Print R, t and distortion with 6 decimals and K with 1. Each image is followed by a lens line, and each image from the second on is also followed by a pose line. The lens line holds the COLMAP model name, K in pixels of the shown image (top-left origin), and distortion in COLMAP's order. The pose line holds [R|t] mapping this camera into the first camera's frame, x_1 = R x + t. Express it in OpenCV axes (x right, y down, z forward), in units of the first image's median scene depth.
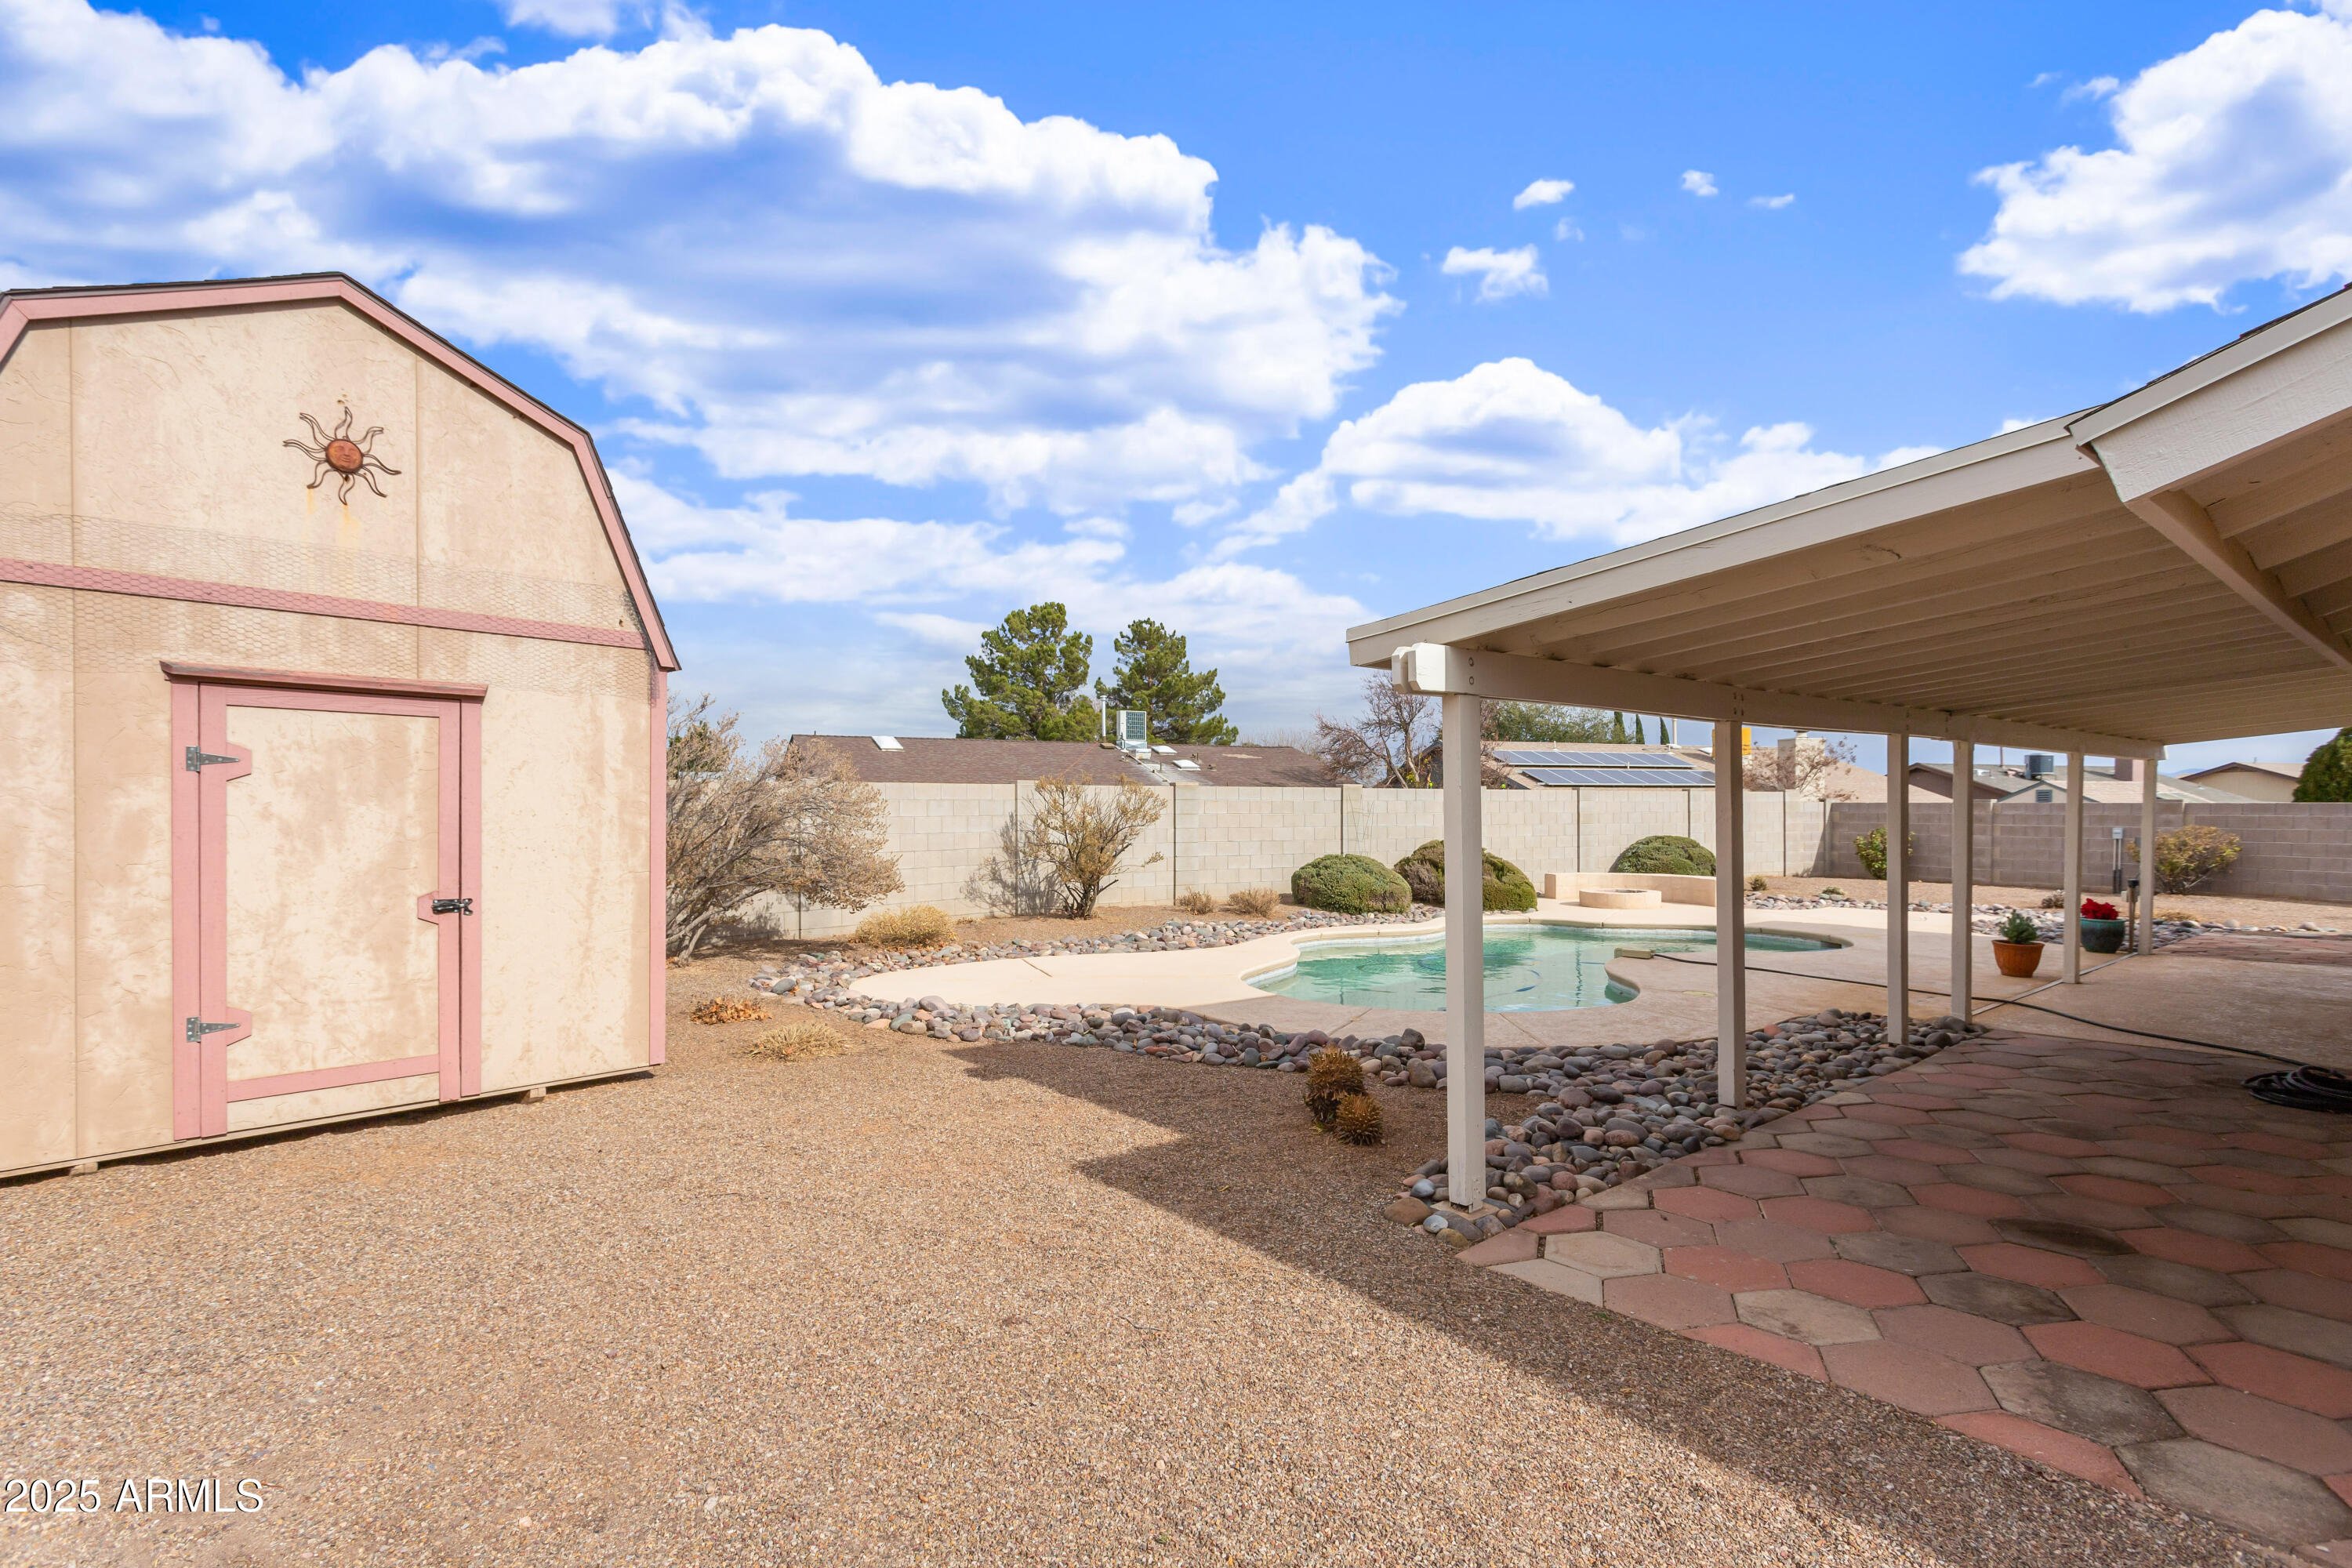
lens RADIAL K [[1164.8, 0, 1175.2], [0, 1164.8, 804.2], [0, 0, 1]] dist [0.004824, 0.000555]
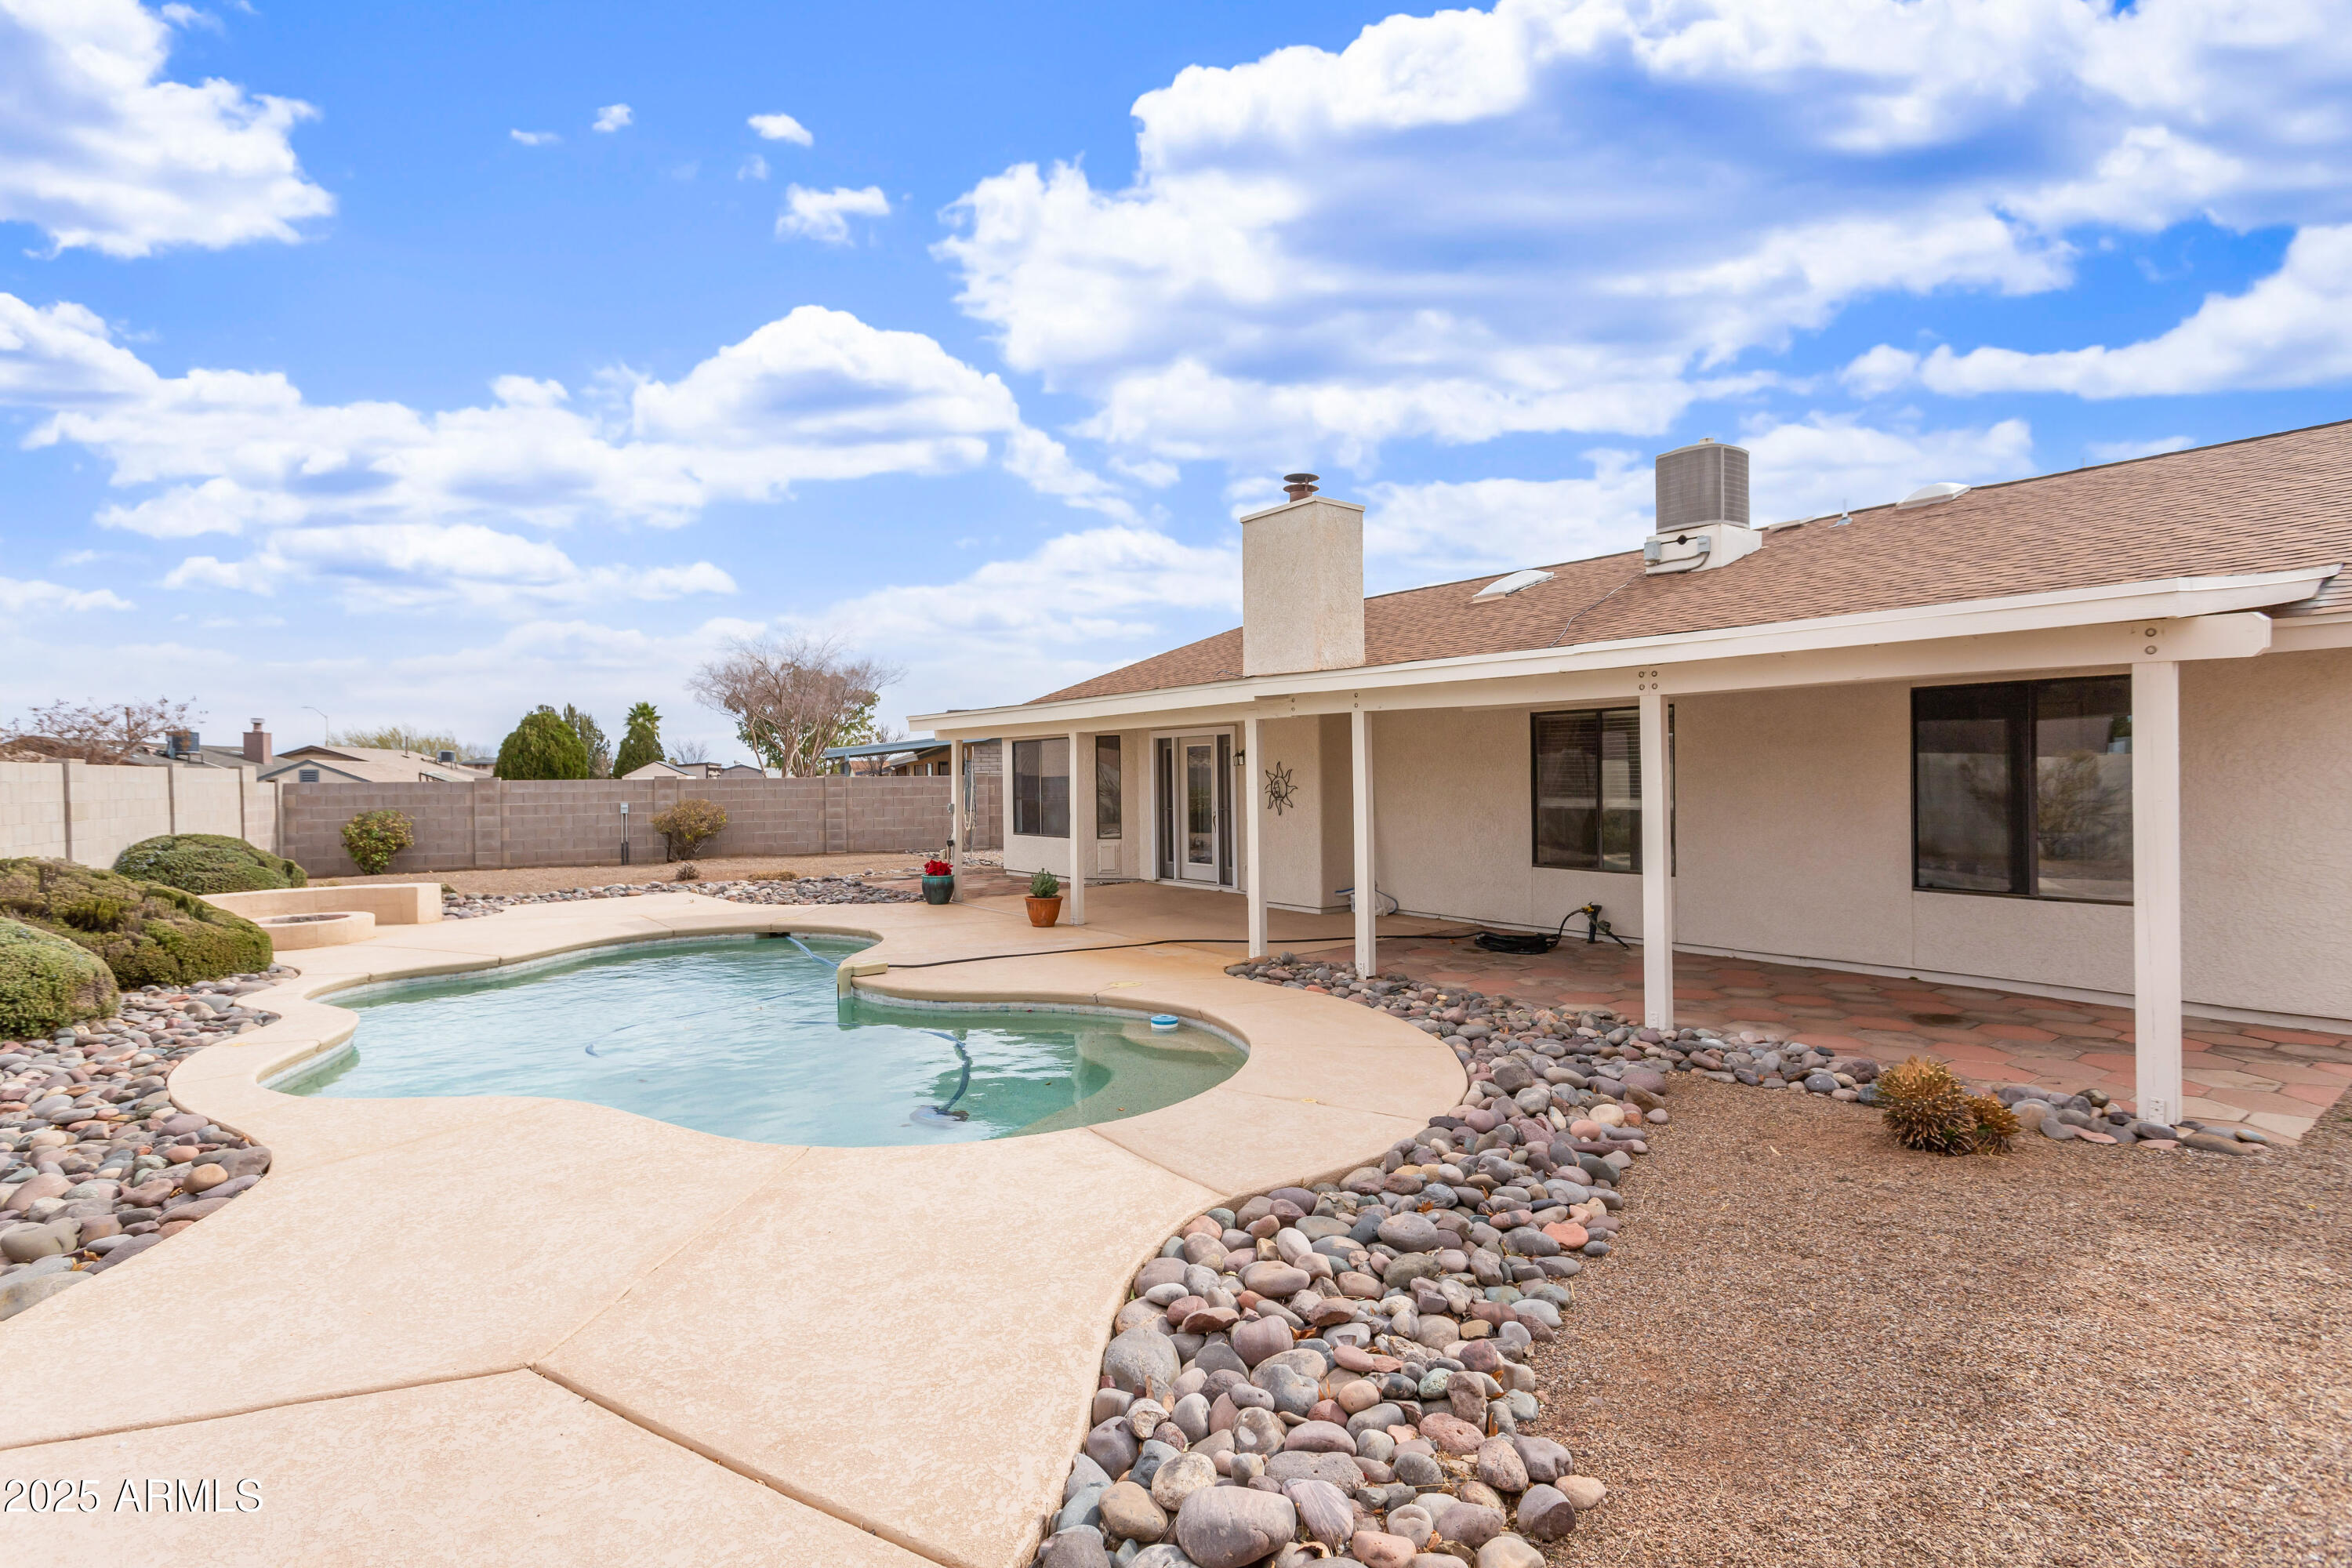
lens RADIAL K [[1164.8, 0, 1183.2], [0, 1164.8, 772.5], [0, 0, 1]] dist [0.004824, 0.000555]
pose [[0.082175, -0.001112, 0.996617, -0.195827], [0.014423, 0.999896, -0.000074, -0.000101], [-0.996514, 0.014380, 0.082182, 0.386063]]
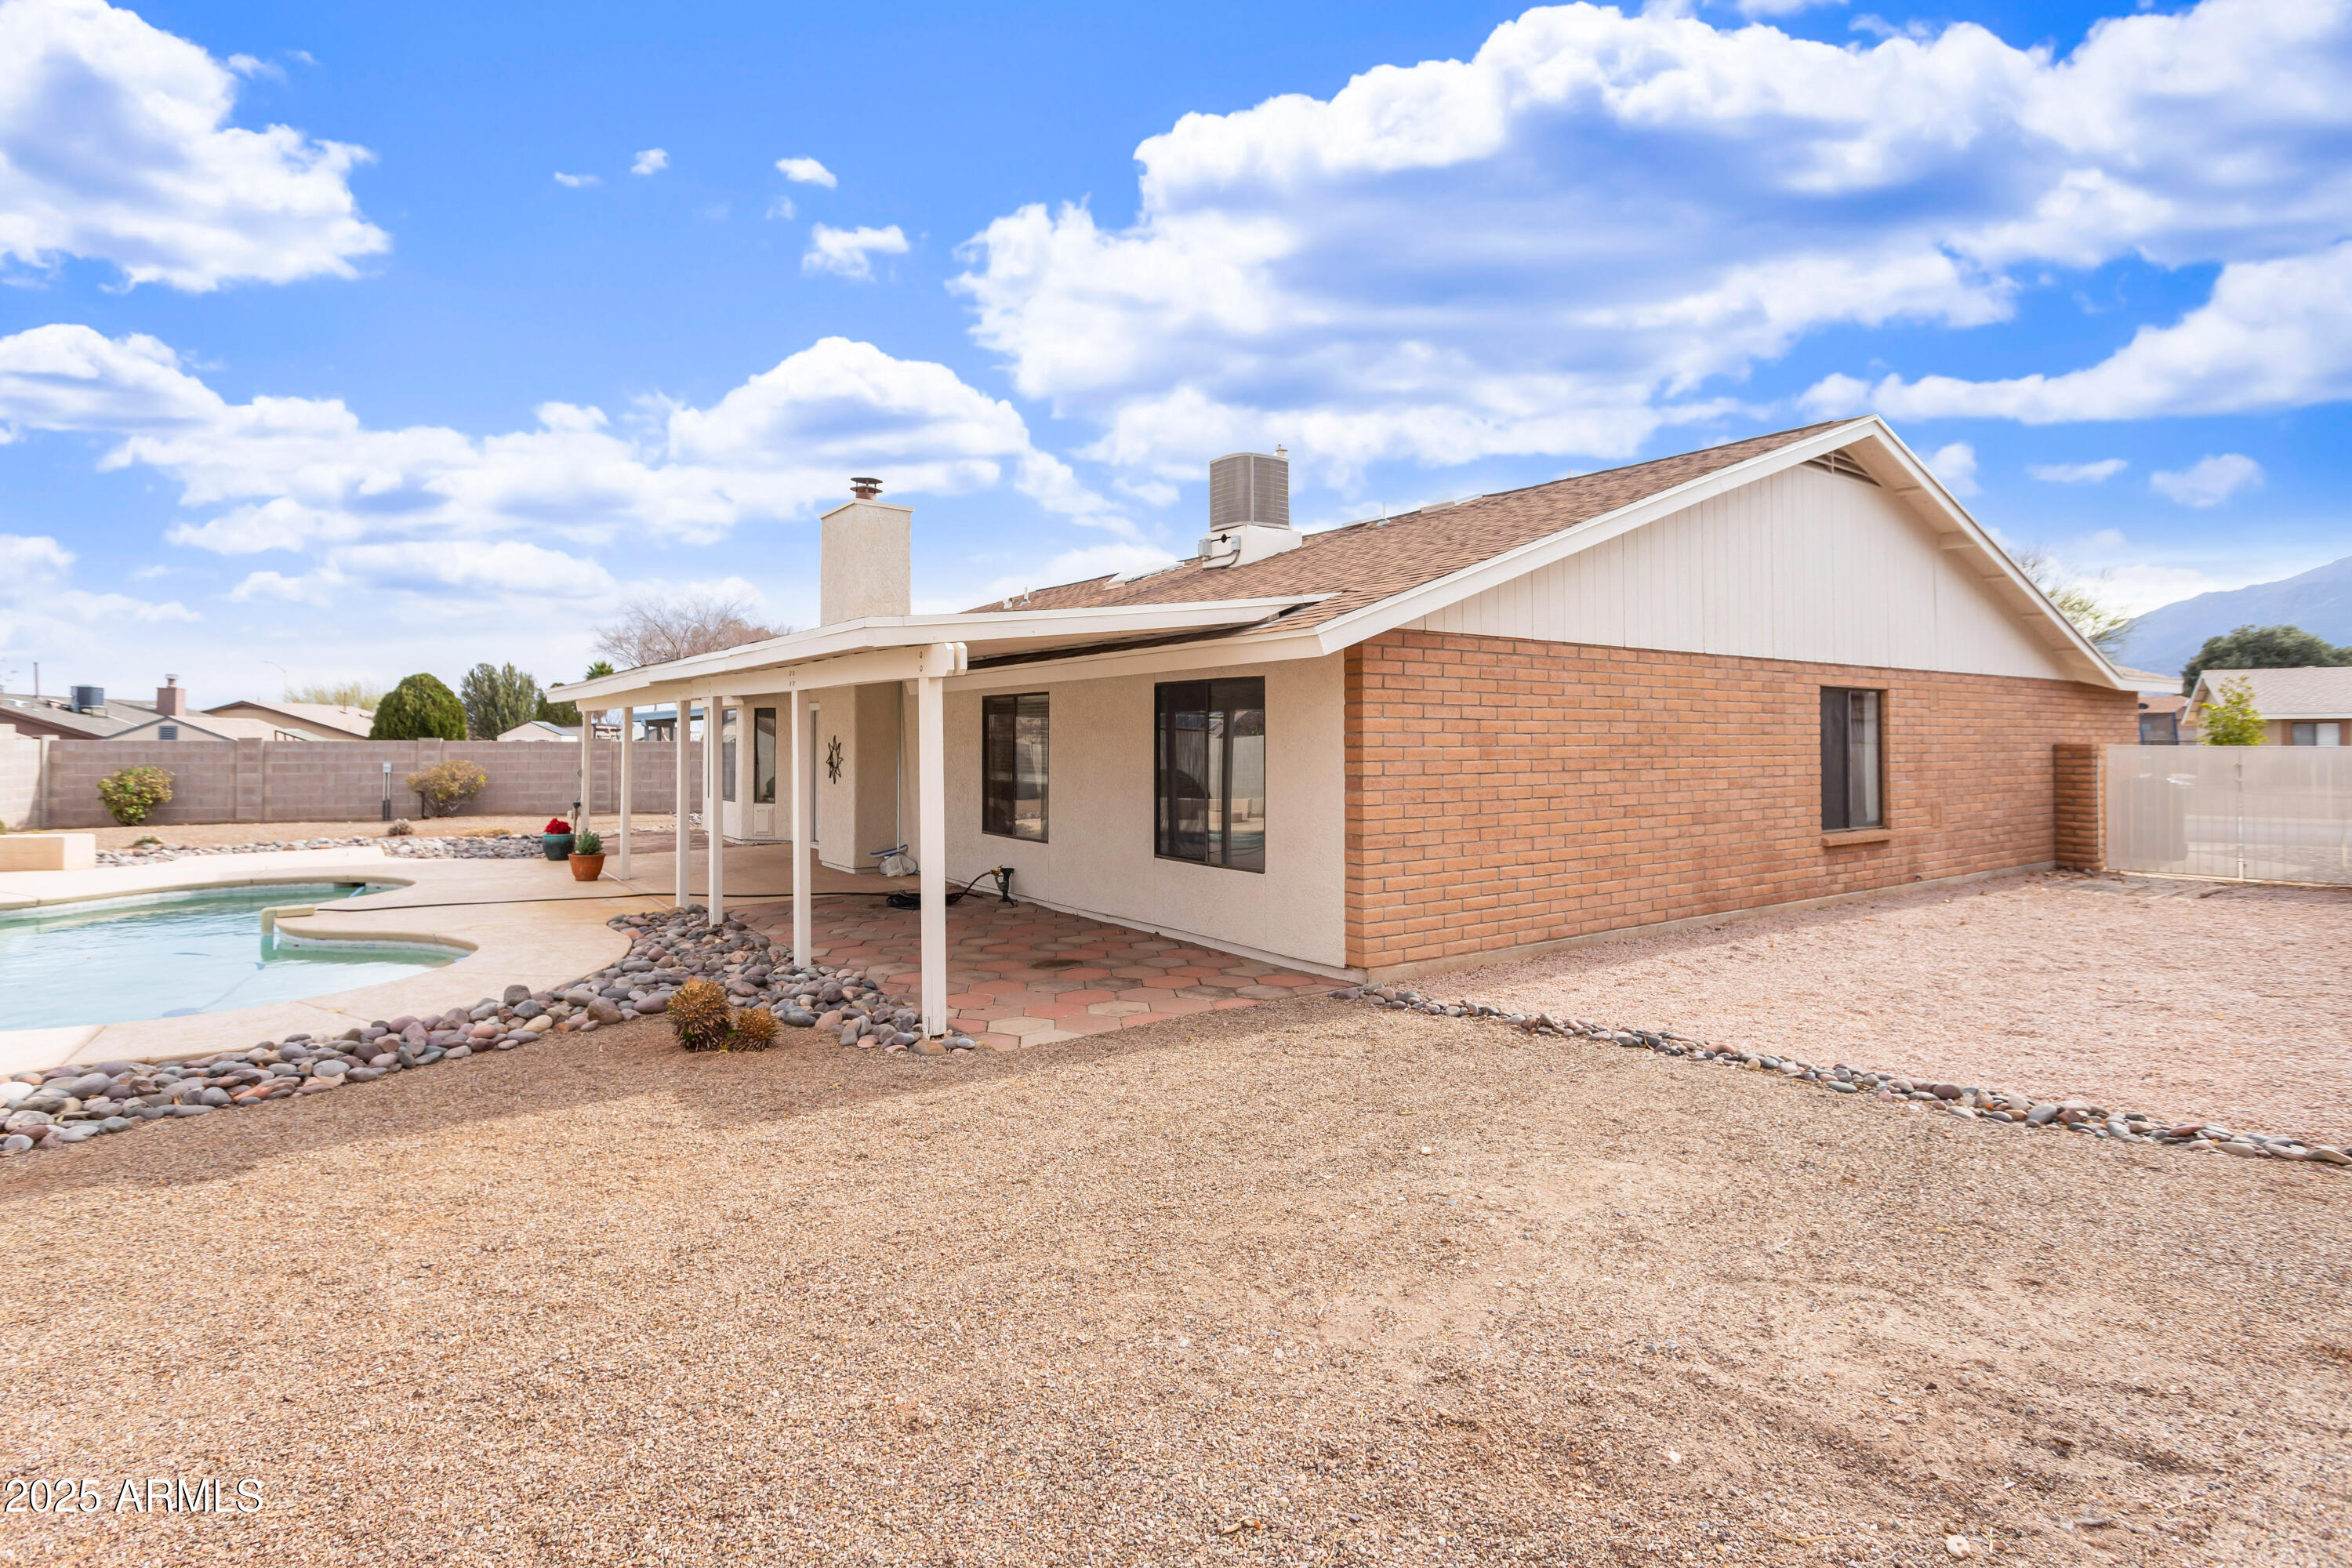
lens RADIAL K [[1164.8, 0, 1177.0], [0, 1164.8, 726.2], [0, 0, 1]] dist [0.004824, 0.000555]
pose [[0.092640, 0.009725, 0.995652, -0.238819], [0.000592, 0.999952, -0.009822, -0.003648], [-0.995699, 0.001499, 0.092630, 0.124011]]
